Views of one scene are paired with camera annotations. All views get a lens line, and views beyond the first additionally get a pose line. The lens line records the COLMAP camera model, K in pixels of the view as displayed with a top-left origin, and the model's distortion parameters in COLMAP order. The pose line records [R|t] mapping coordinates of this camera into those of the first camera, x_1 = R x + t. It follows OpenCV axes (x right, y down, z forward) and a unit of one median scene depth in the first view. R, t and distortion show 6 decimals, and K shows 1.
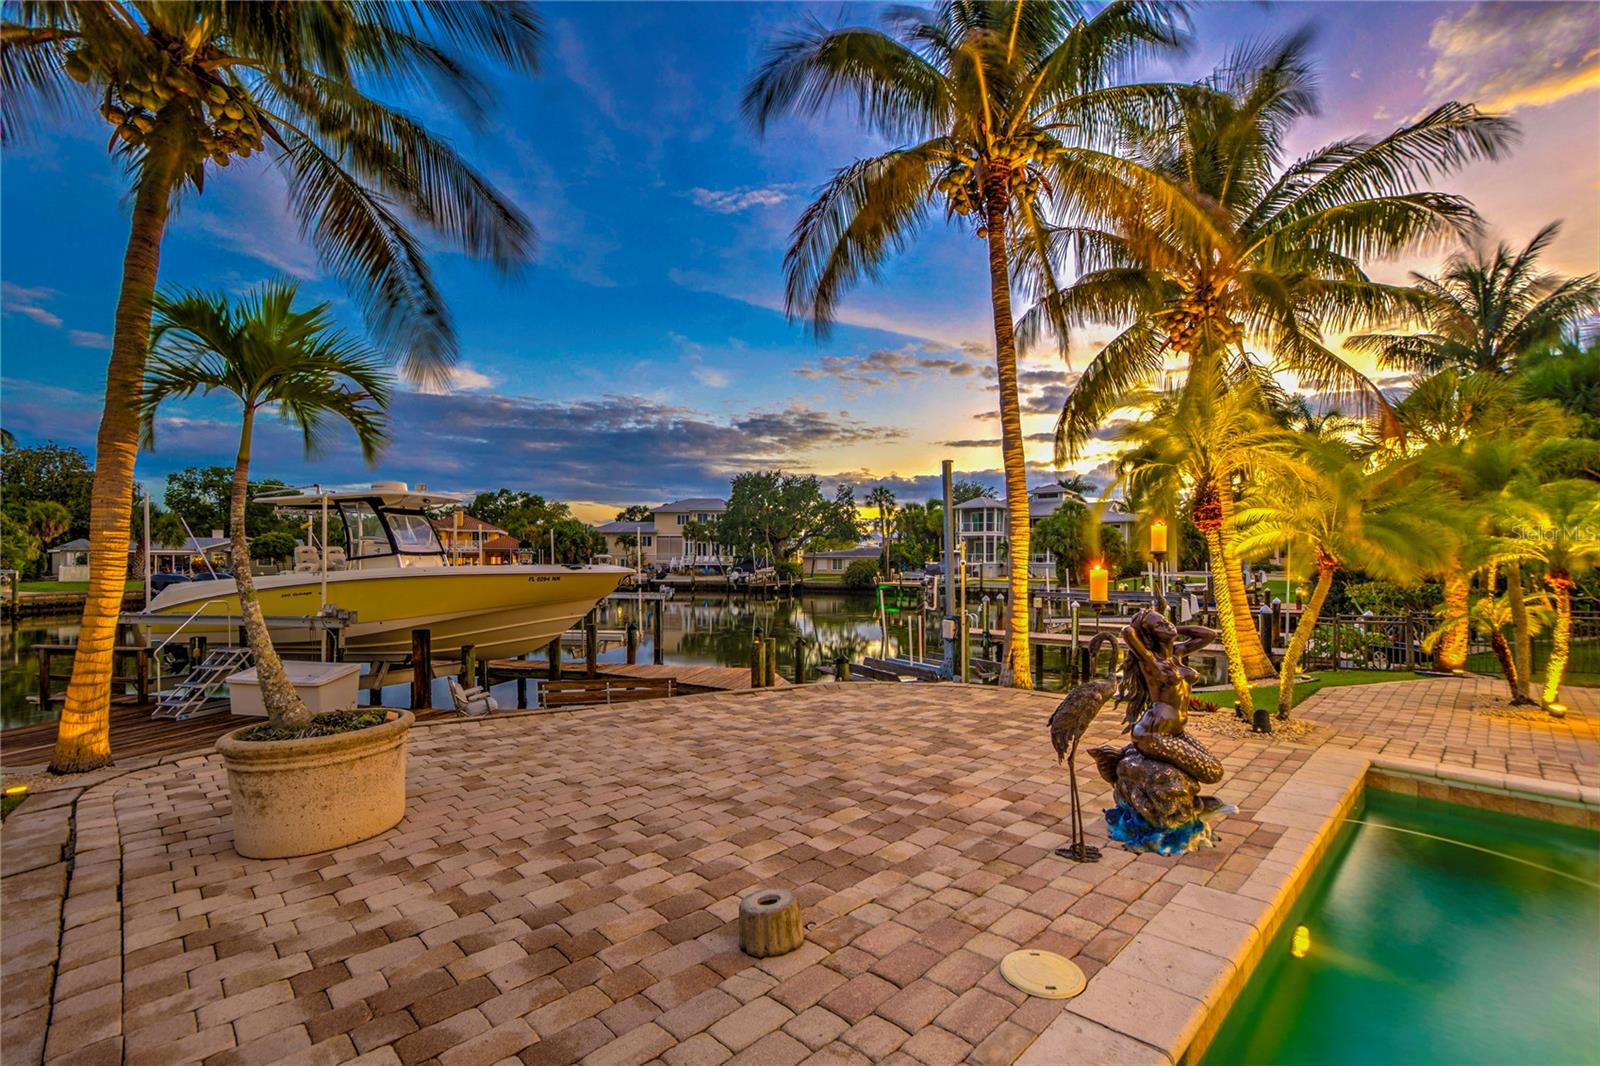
lens RADIAL K [[689.6, 0, 803.3], [0, 689.6, 559.0], [0, 0, 1]] dist [0.003155, 0.000184]
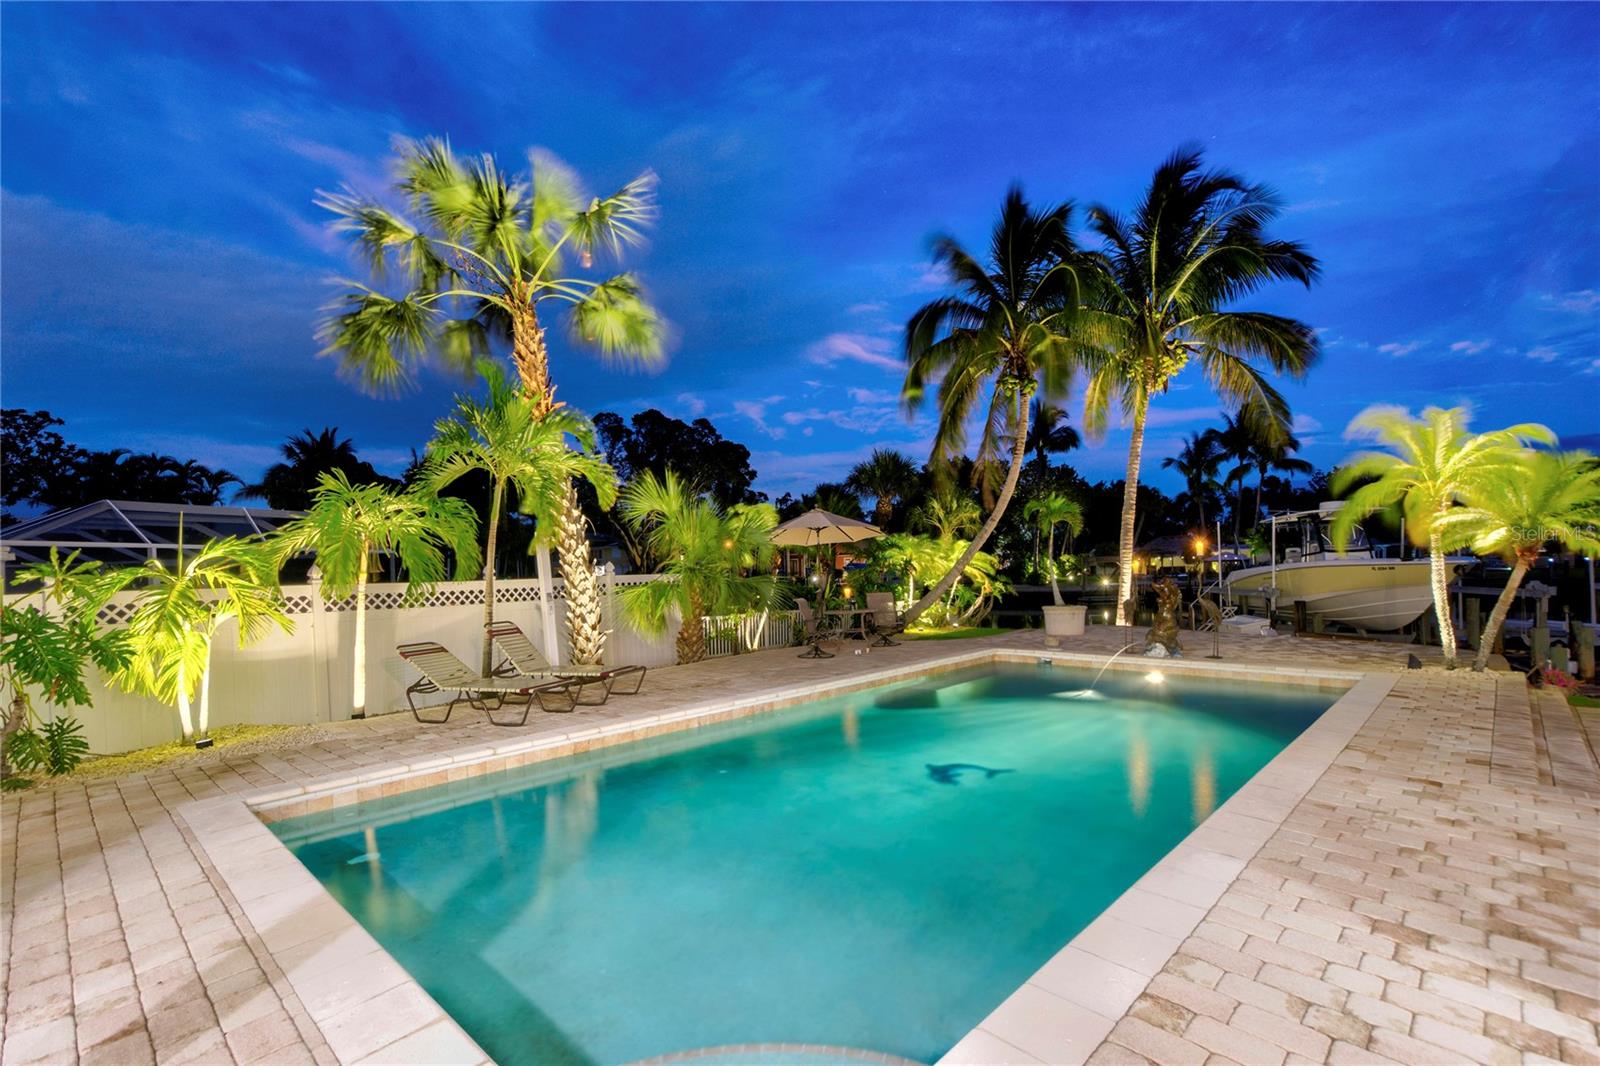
lens RADIAL K [[718.6, 0, 801.5], [0, 718.6, 579.9], [0, 0, 1]] dist [0.003819, -0.000263]
pose [[0.033683, 0.012439, -0.999355, 0.175452], [0.027877, 0.999522, 0.013381, 0.000100], [0.999044, -0.028310, 0.033320, -0.031655]]
